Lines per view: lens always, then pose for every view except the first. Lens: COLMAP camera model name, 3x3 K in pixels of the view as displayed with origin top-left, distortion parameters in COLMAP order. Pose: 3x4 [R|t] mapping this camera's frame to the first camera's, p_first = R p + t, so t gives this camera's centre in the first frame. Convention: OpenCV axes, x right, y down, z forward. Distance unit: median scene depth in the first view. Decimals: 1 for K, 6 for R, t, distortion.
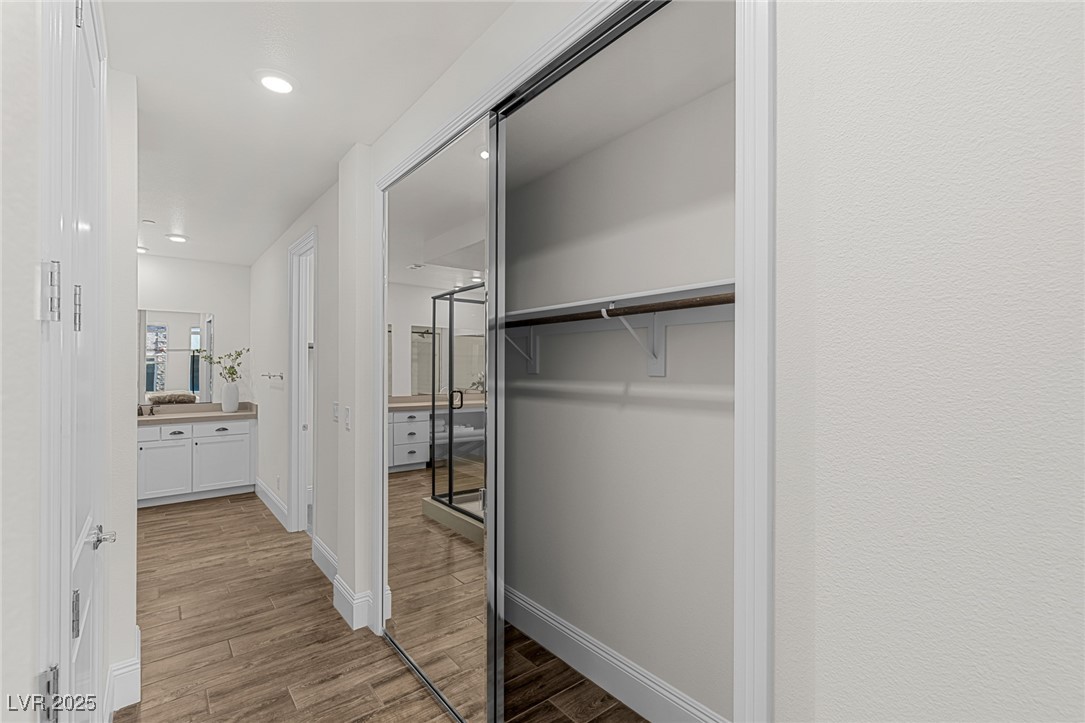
lens RADIAL K [[496.2, 0, 551.7], [0, 496.2, 363.5], [0, 0, 1]] dist [0.013093, -0.000997]
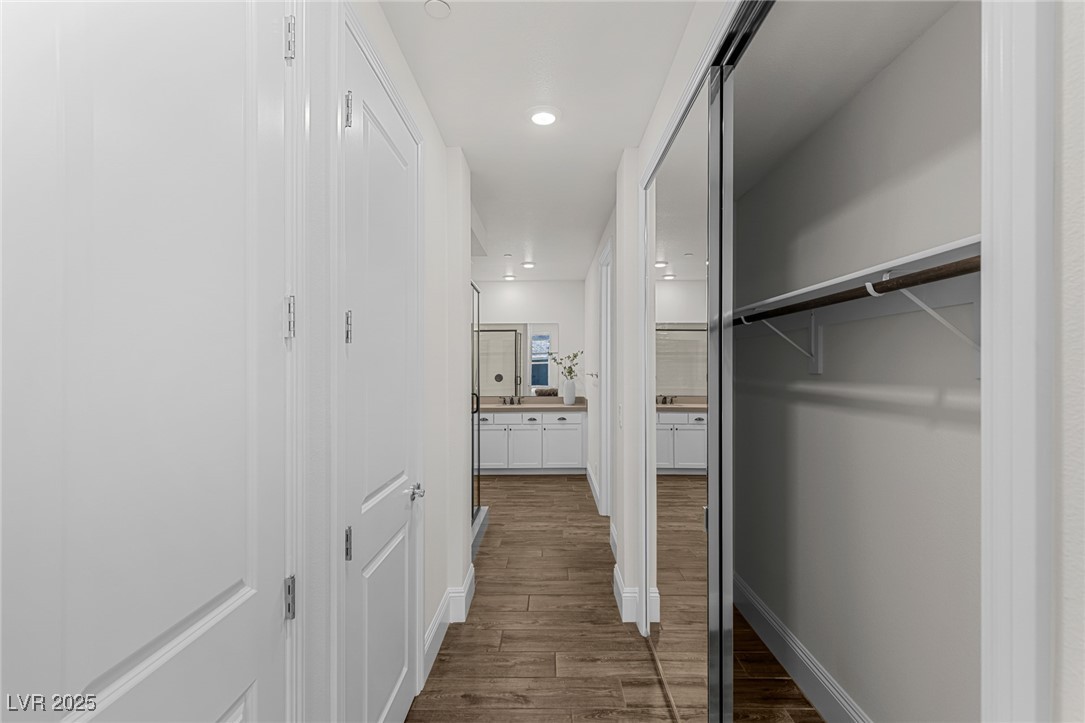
lens RADIAL K [[496.2, 0, 541.9], [0, 496.2, 363.0], [0, 0, 1]] dist [0.013093, -0.000997]
pose [[0.765254, -0.010294, -0.643646, 0.140716], [0.011193, 0.999934, -0.002684, 0.000518], [0.643631, -0.005151, 0.765319, 0.106124]]
